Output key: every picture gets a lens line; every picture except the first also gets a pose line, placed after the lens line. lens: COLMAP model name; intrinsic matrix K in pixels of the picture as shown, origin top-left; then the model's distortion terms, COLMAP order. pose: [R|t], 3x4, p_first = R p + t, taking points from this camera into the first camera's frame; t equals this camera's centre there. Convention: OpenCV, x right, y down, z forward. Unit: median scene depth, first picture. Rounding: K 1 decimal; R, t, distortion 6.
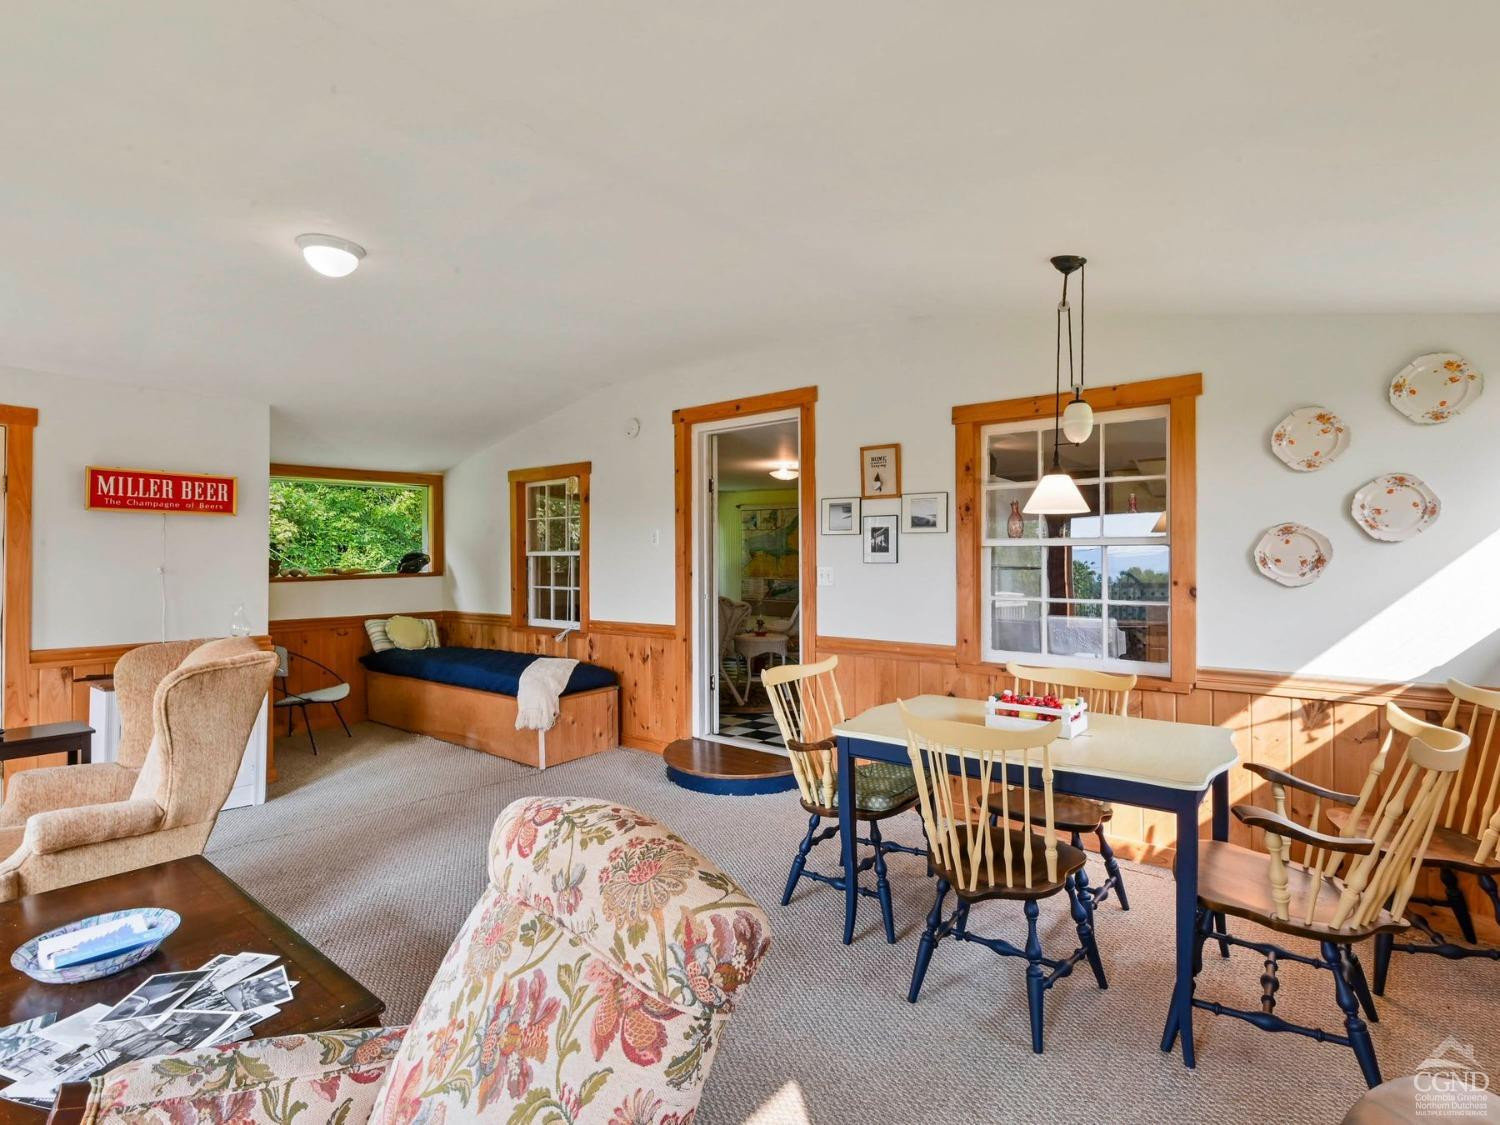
lens RADIAL K [[759.1, 0, 753.5], [0, 759.1, 555.3], [0, 0, 1]] dist [-0.000447, 0.000114]
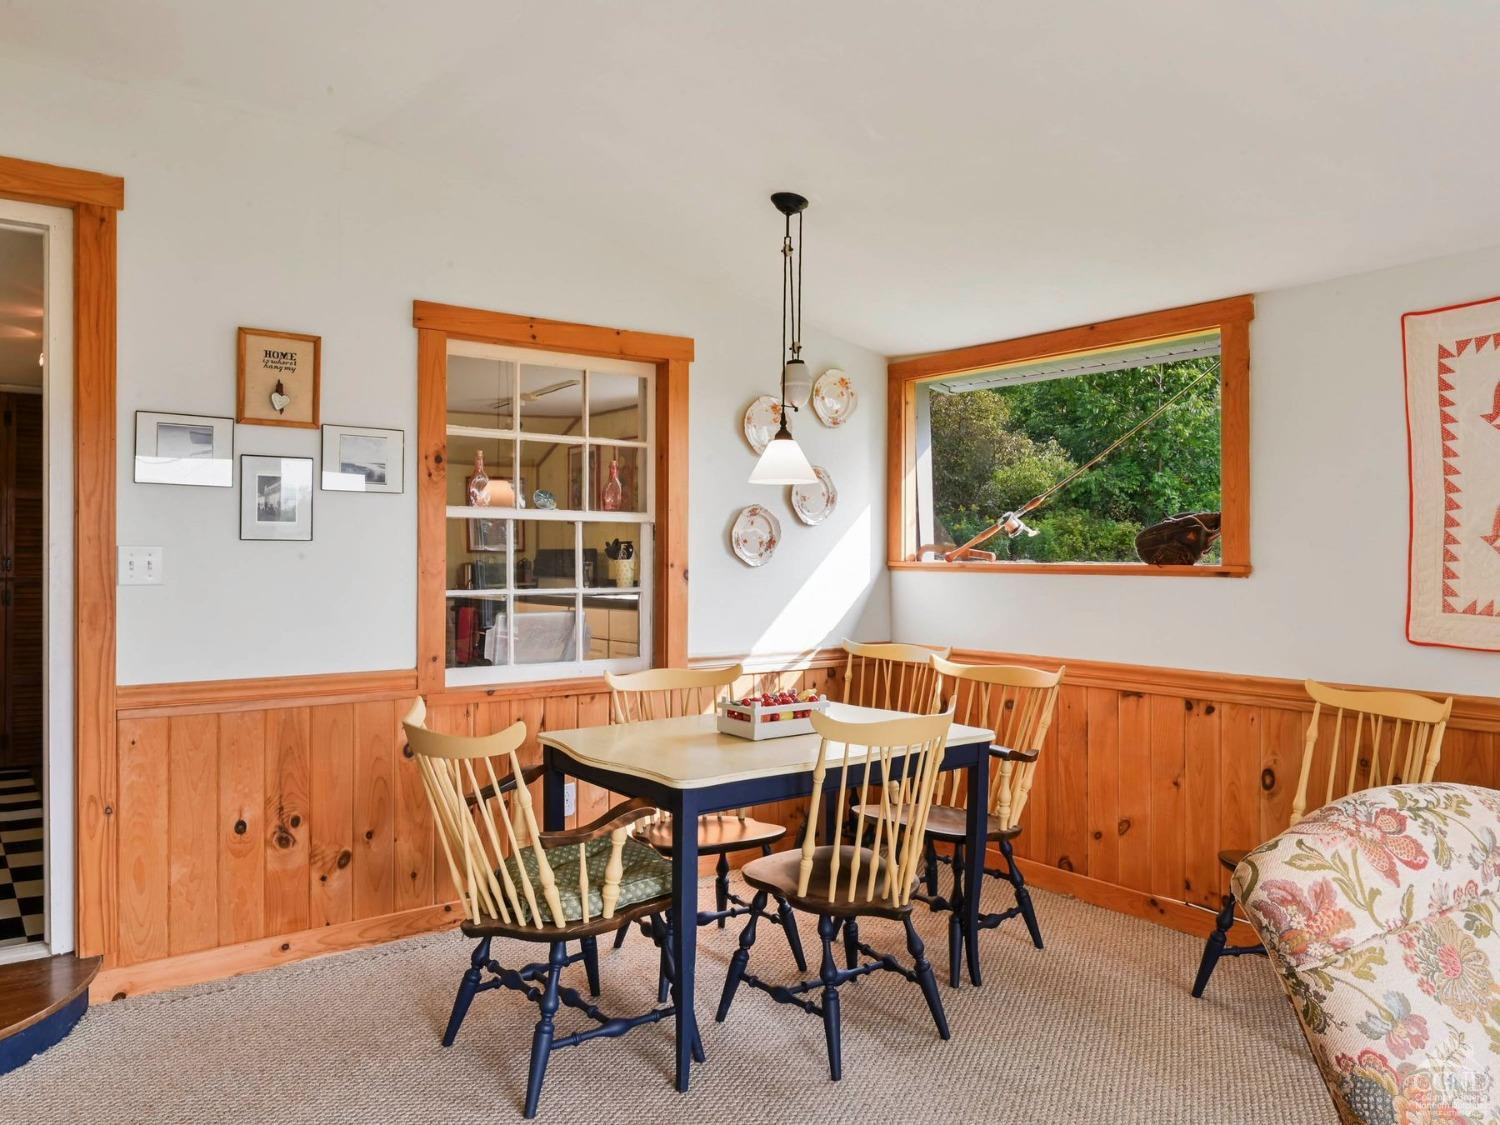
lens RADIAL K [[1096.3, 0, 761.1], [0, 1096.3, 557.6], [0, 0, 1]] dist [-0.002079, -0.004881]
pose [[0.252630, -0.002303, 0.967560, -0.646581], [-0.009548, 0.999943, 0.004873, 0.019146], [-0.967516, -0.010469, 0.252594, 0.543201]]
